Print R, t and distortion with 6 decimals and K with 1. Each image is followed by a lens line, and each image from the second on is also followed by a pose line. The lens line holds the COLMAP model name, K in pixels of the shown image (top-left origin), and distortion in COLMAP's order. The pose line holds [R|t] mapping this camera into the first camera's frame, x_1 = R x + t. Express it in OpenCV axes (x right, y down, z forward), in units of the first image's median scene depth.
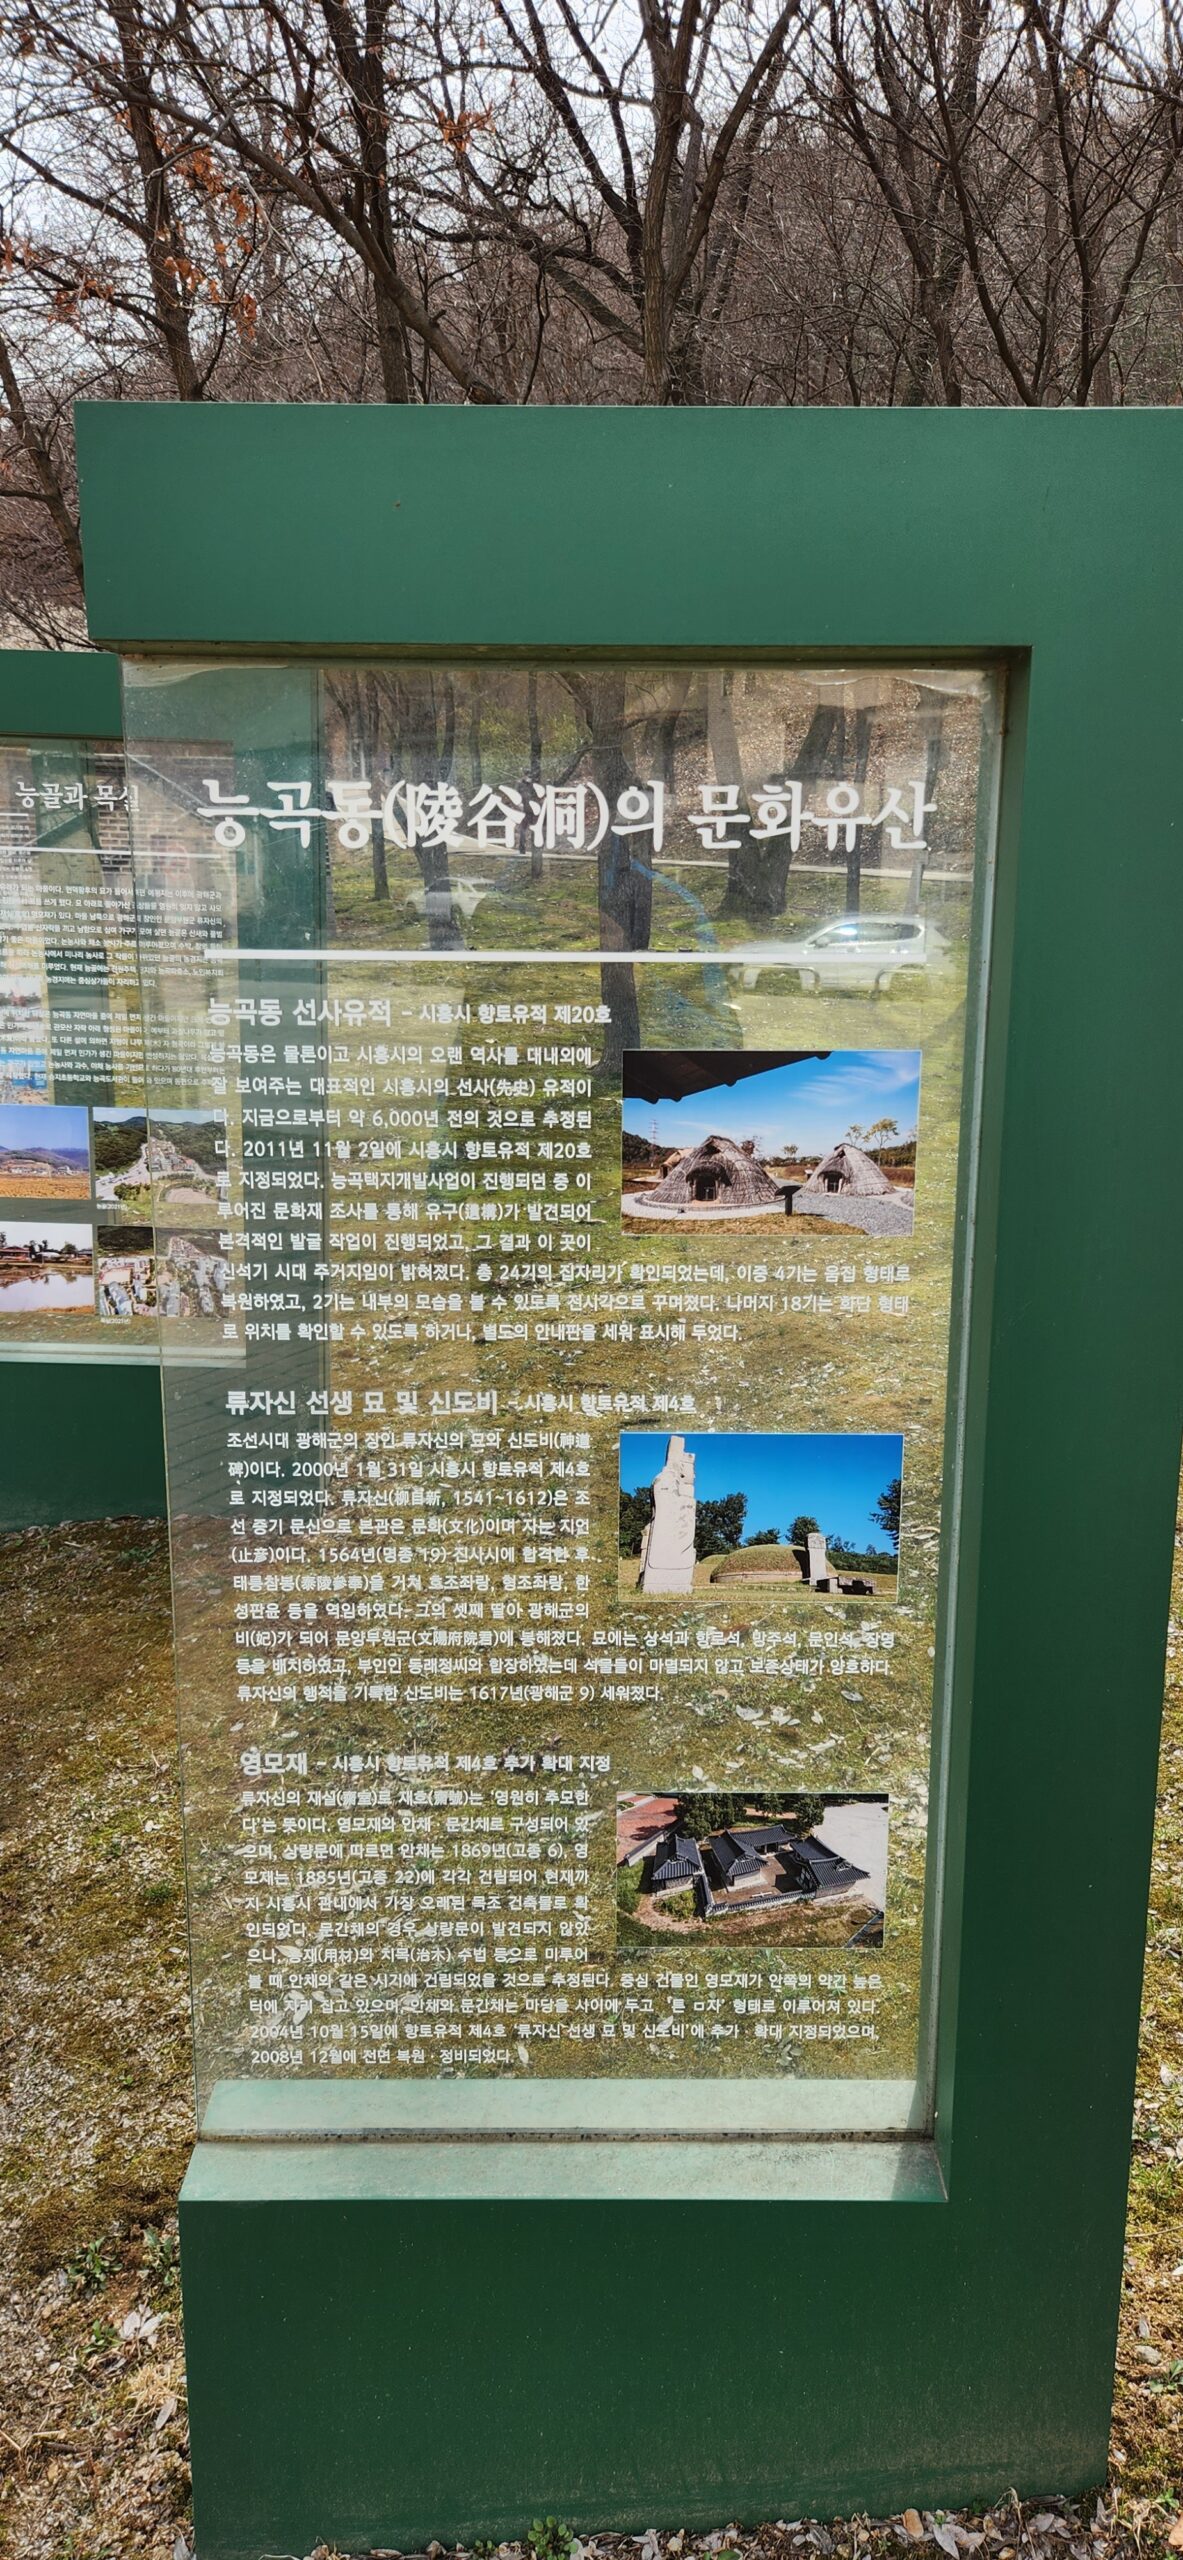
lens RADIAL K [[1684.7, 0, 591.5], [0, 1684.7, 1280.0], [0, 0, 1]] dist [0.081613, -0.087625]
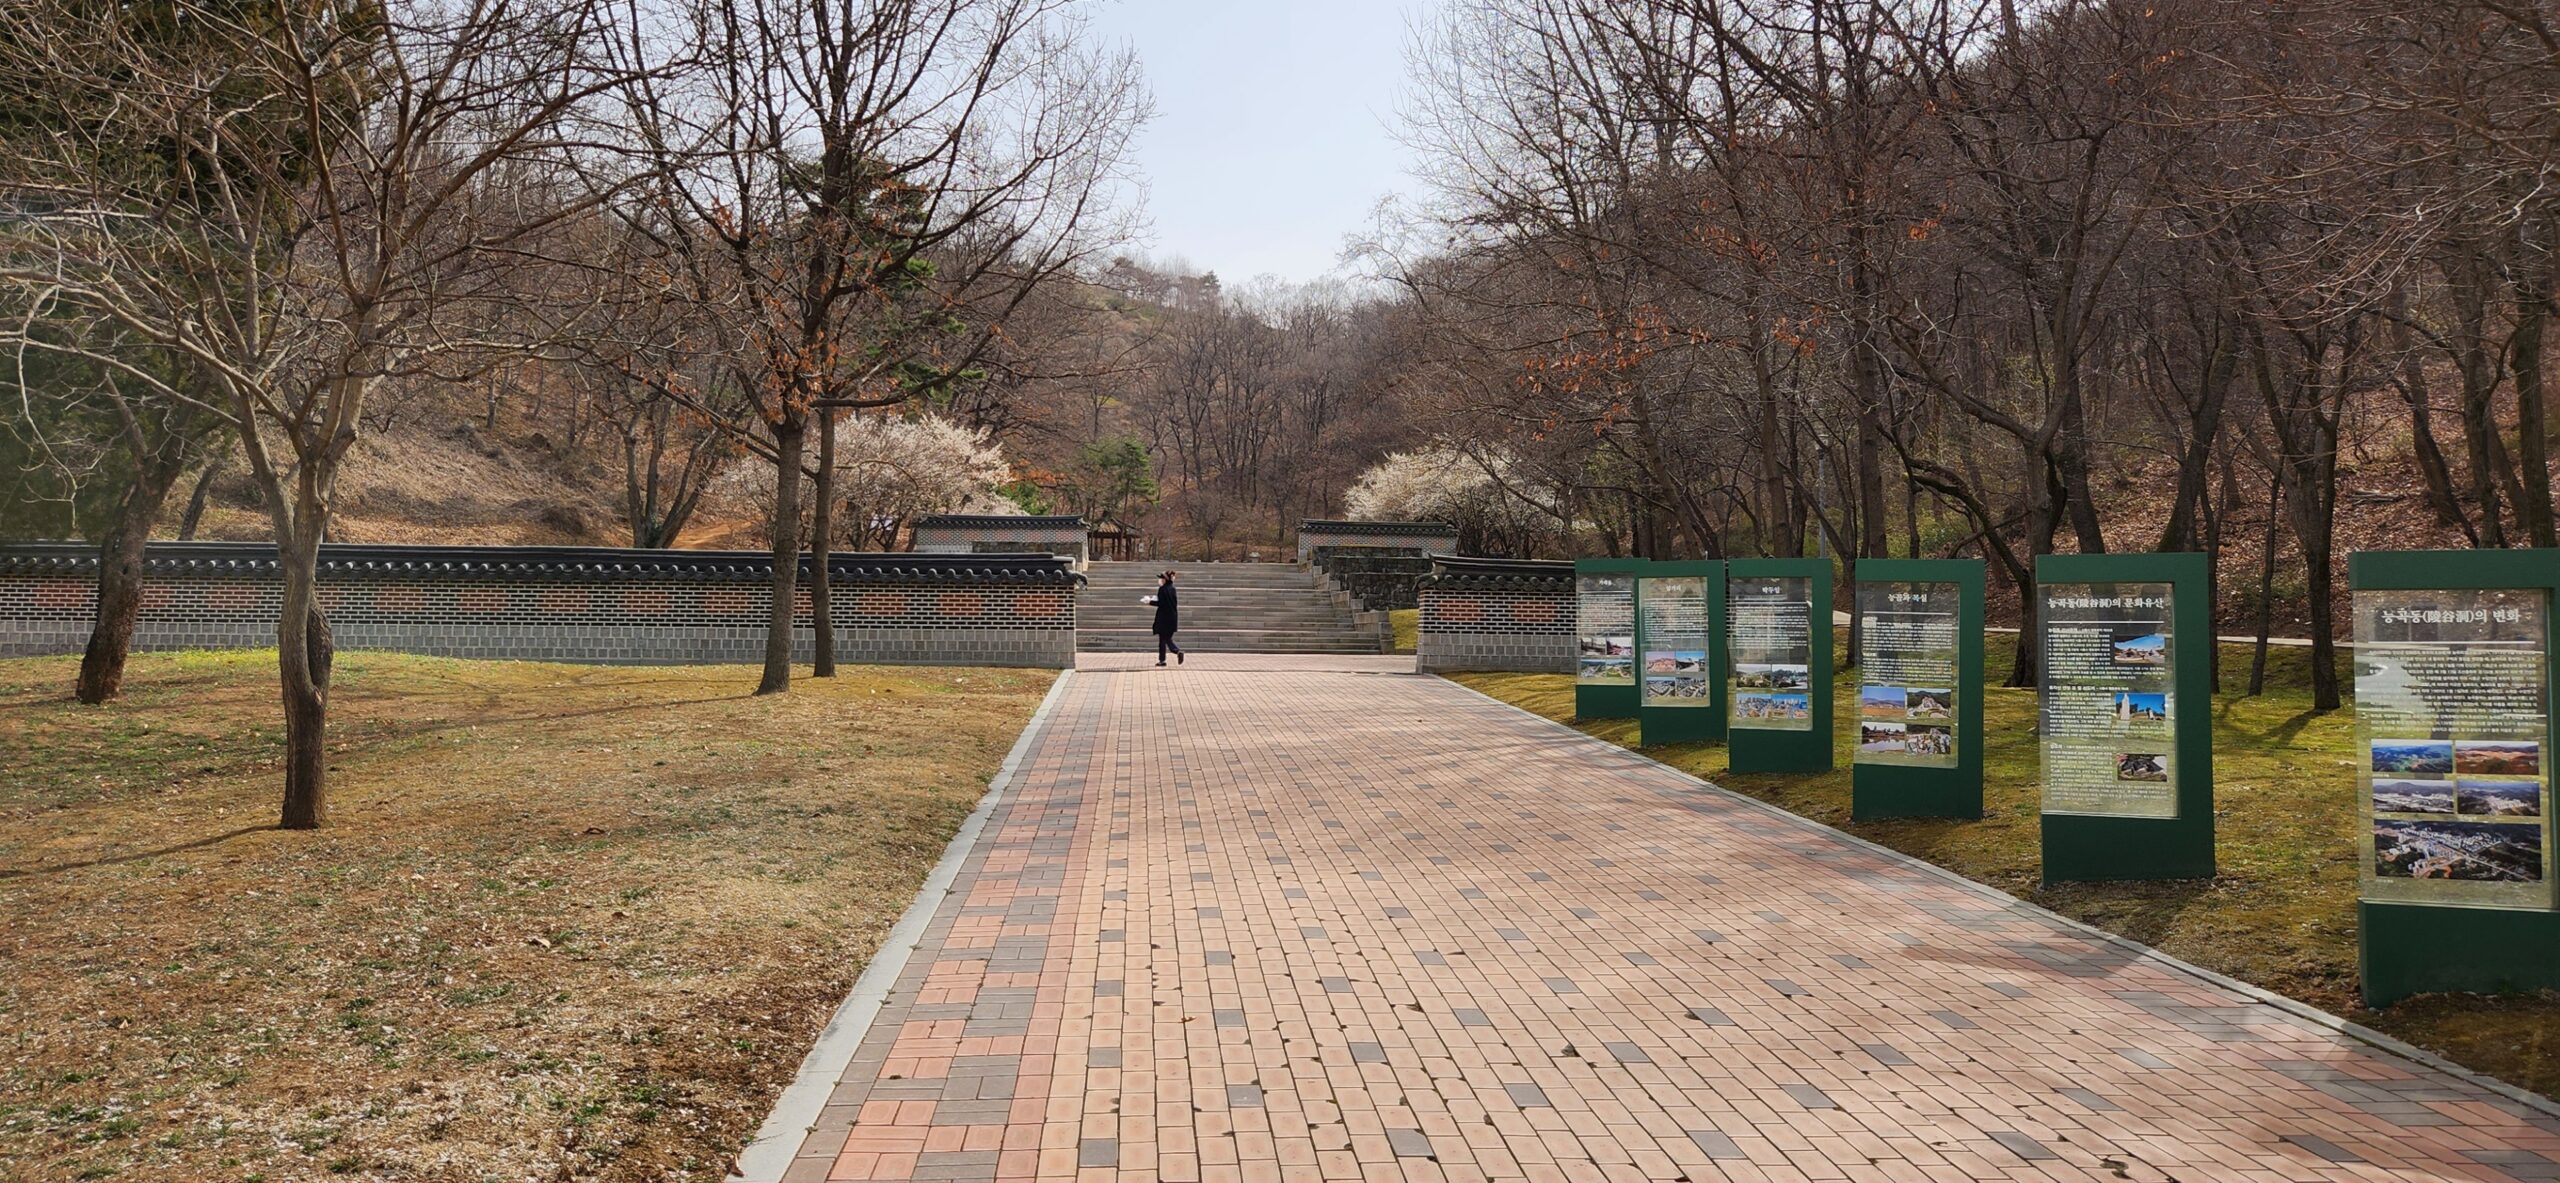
lens RADIAL K [[1684.7, 0, 1273.1], [0, 1684.7, 600.0], [0, 0, 1]] dist [0.081613, -0.087625]
pose [[0.935587, -0.015734, -0.352745, -0.660126], [-0.076771, 0.966044, -0.246709, 1.540878], [0.344649, 0.257898, 0.902610, -5.887891]]
